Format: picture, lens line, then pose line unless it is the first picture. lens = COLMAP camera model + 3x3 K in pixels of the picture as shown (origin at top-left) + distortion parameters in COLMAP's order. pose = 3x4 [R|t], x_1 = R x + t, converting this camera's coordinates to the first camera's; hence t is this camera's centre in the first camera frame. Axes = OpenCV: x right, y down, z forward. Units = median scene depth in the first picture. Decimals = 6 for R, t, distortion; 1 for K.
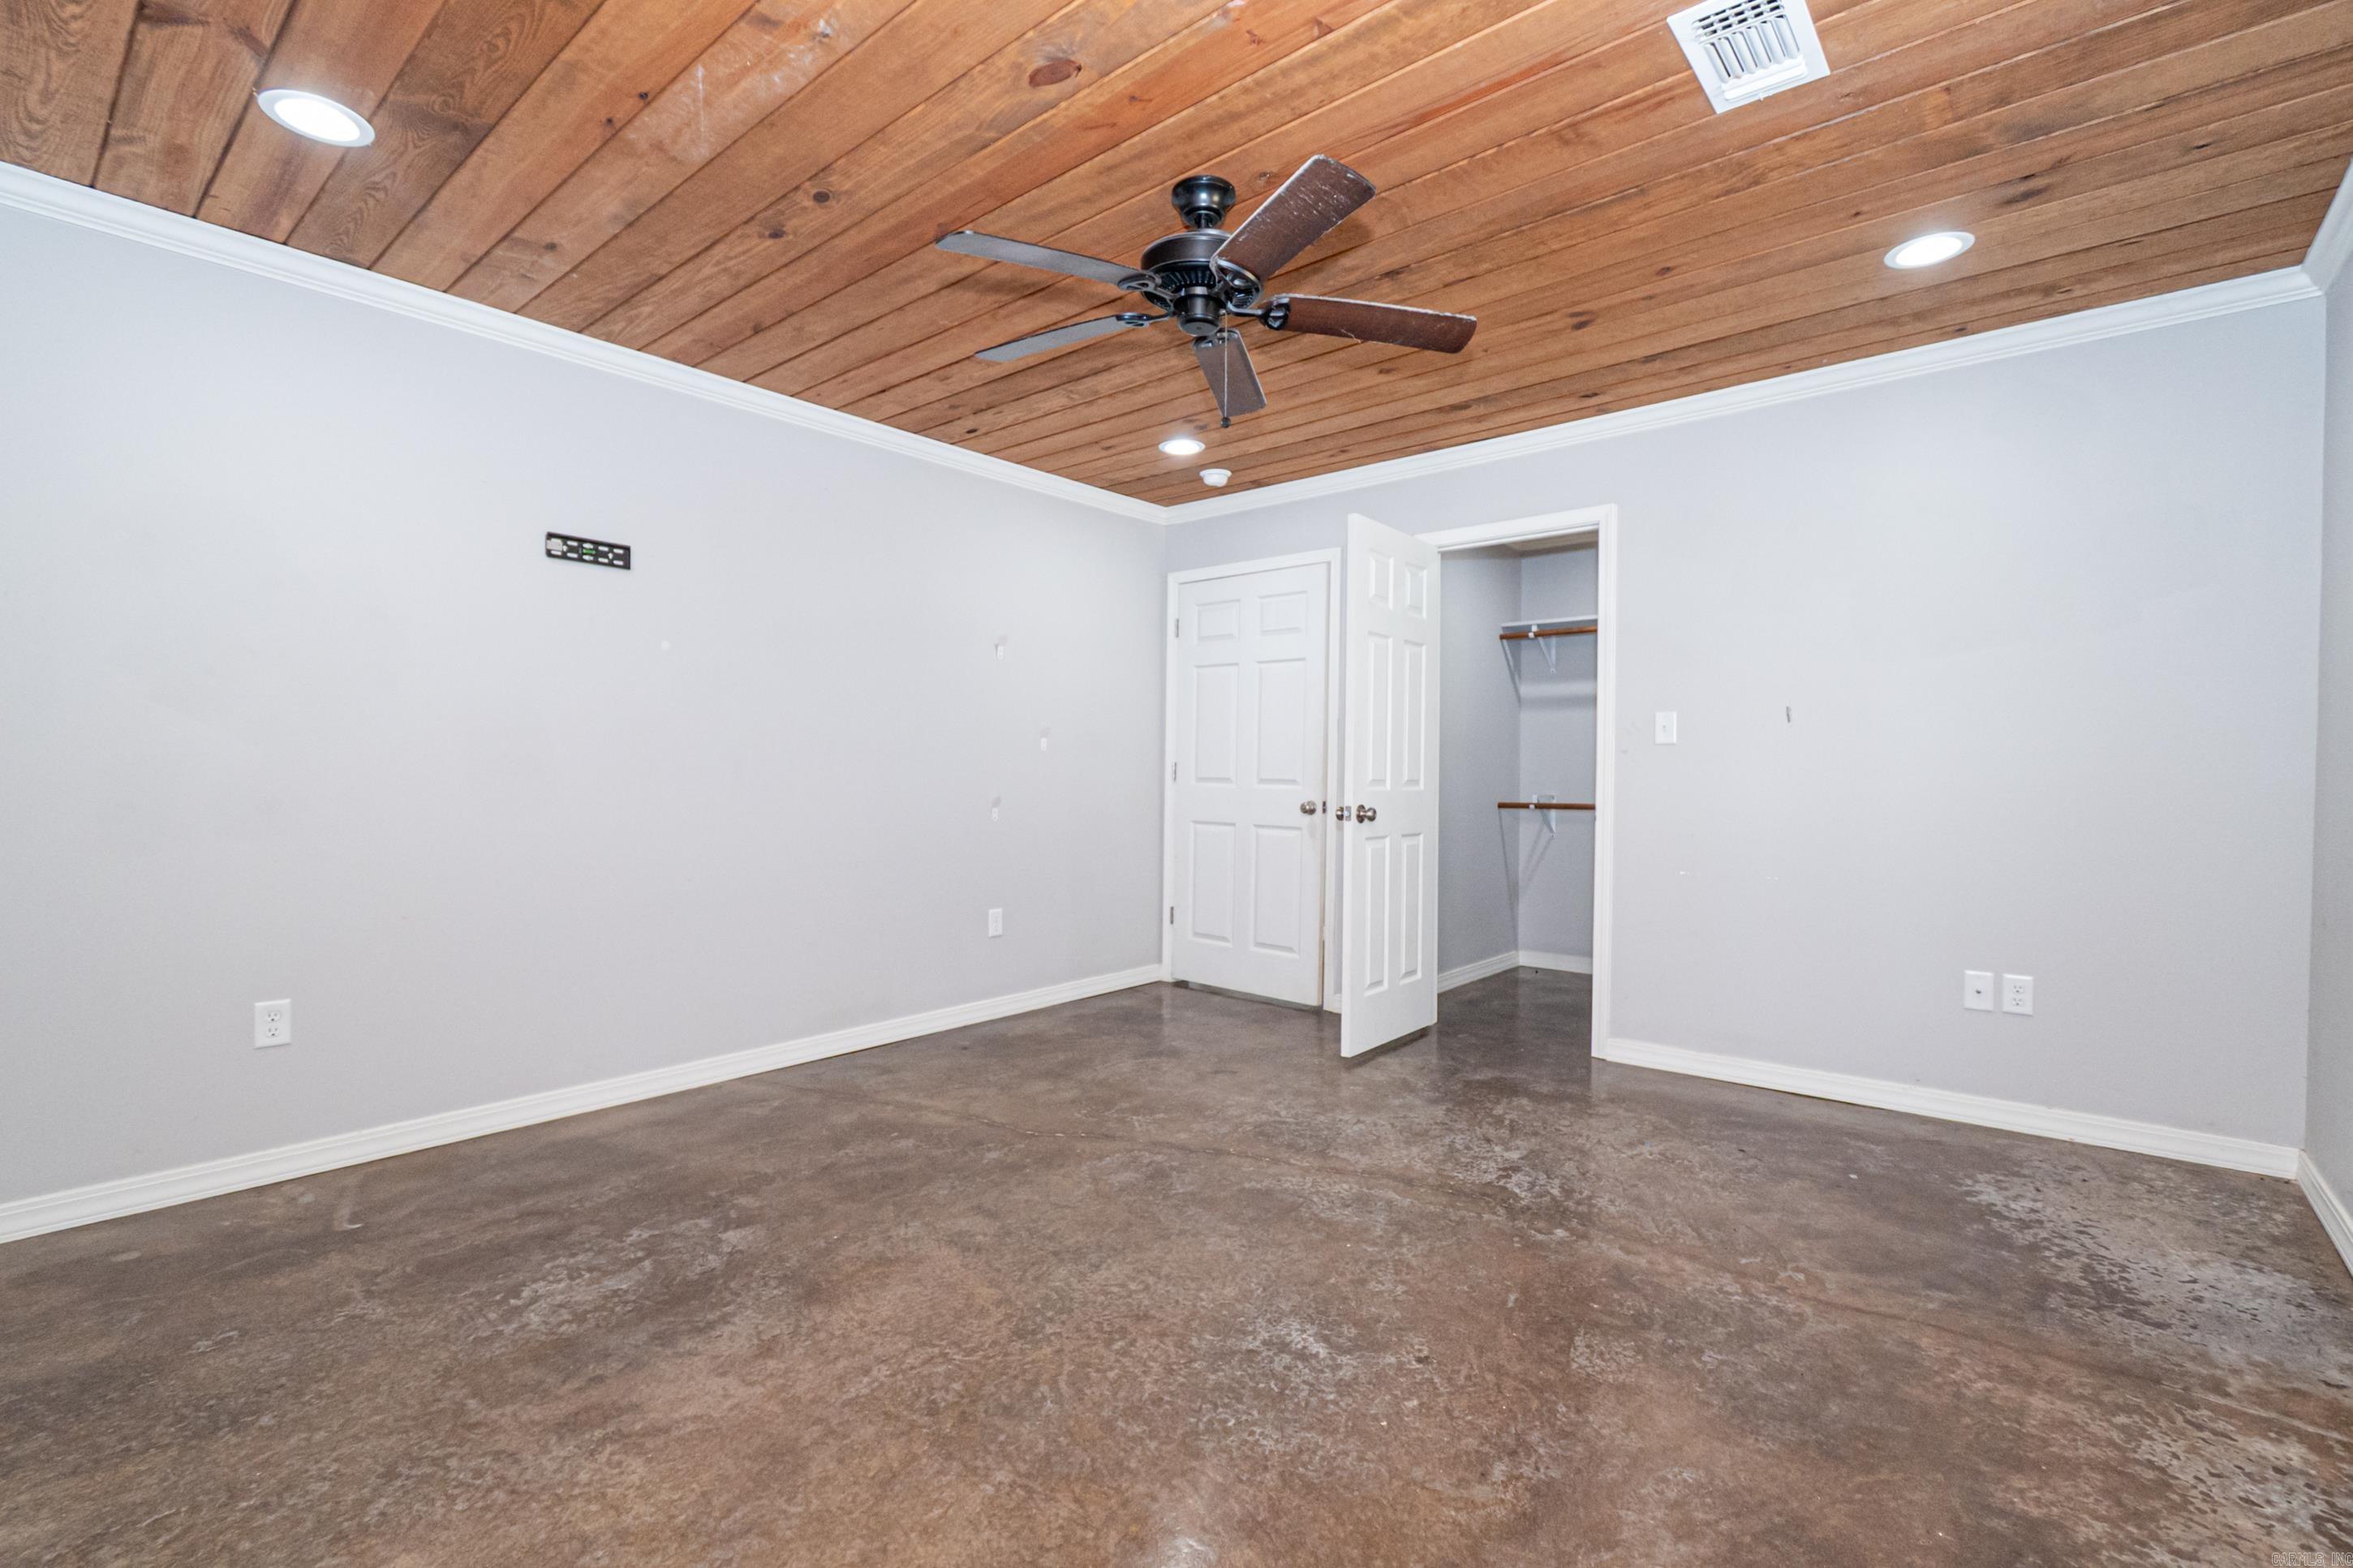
lens RADIAL K [[1052.2, 0, 1176.5], [0, 1052.2, 784.0], [0, 0, 1]] dist [0.000361, -0.000048]
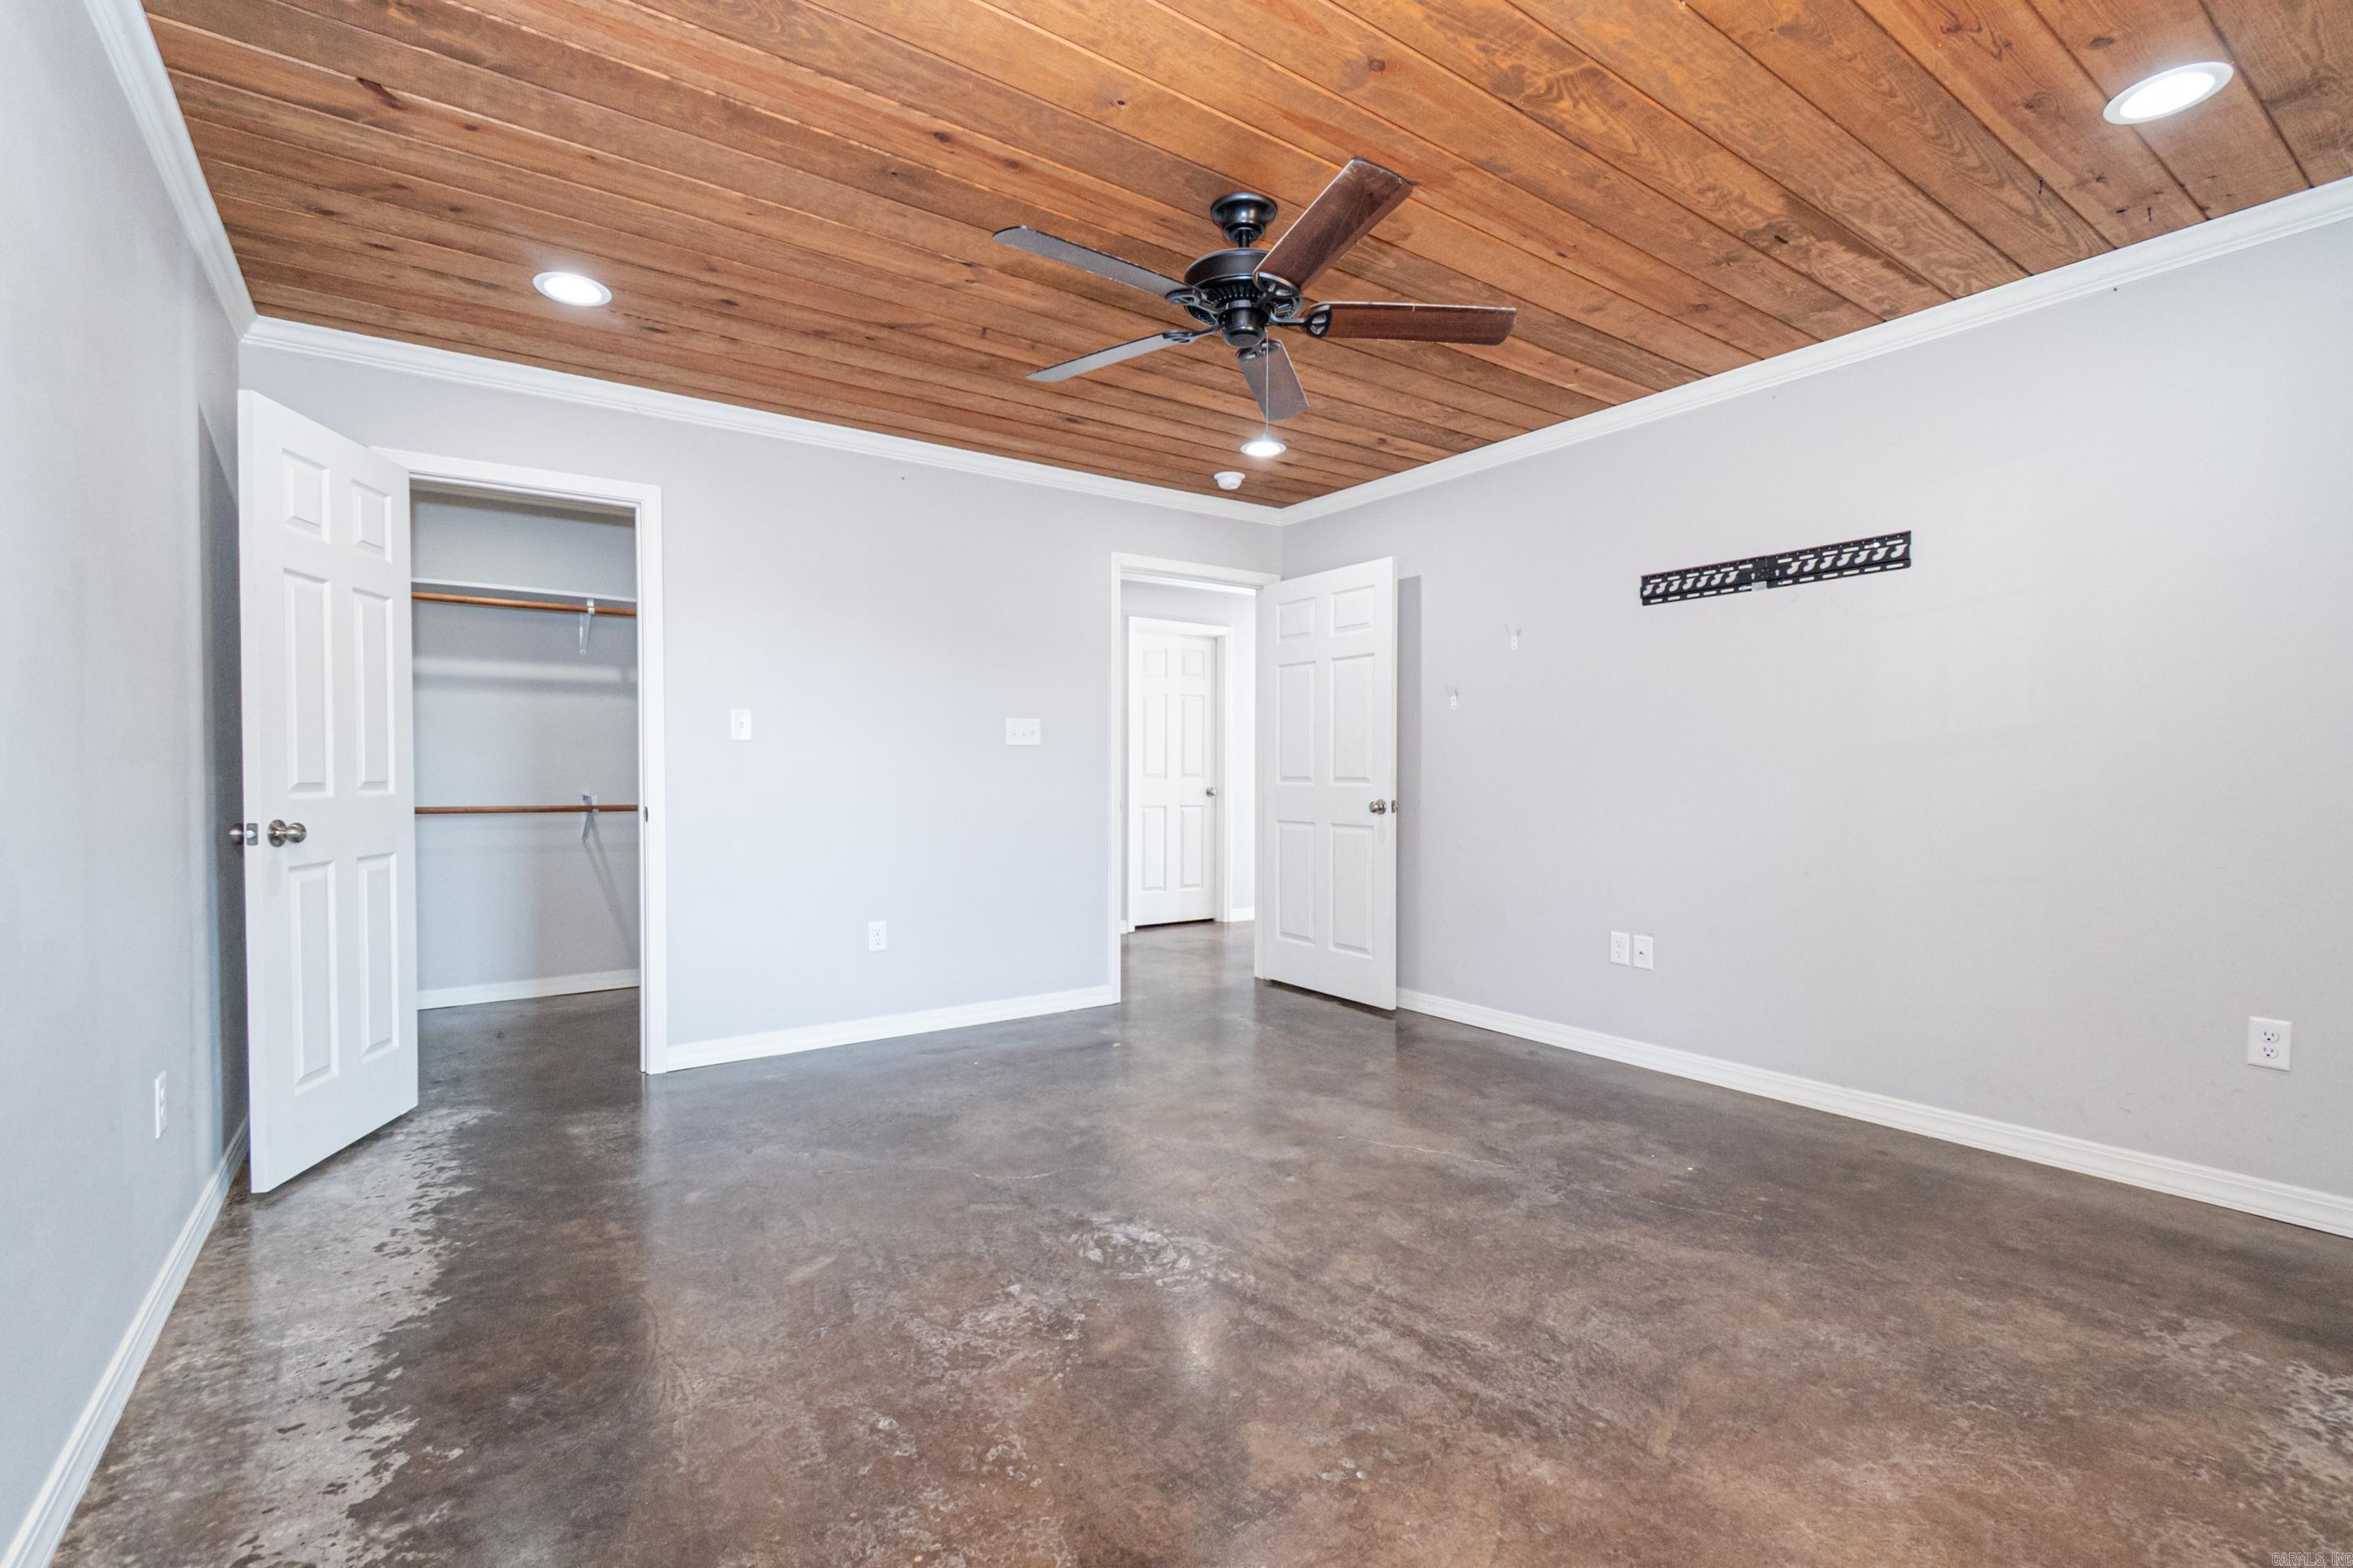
lens RADIAL K [[1018.4, 0, 1176.5], [0, 1018.4, 784.0], [0, 0, 1]] dist [-0.017664, 0.000144]
pose [[0.239783, -0.018093, 0.970658, -0.364878], [0.012273, 0.999803, 0.015604, -0.007644], [-0.970749, 0.008171, 0.239957, 0.316891]]
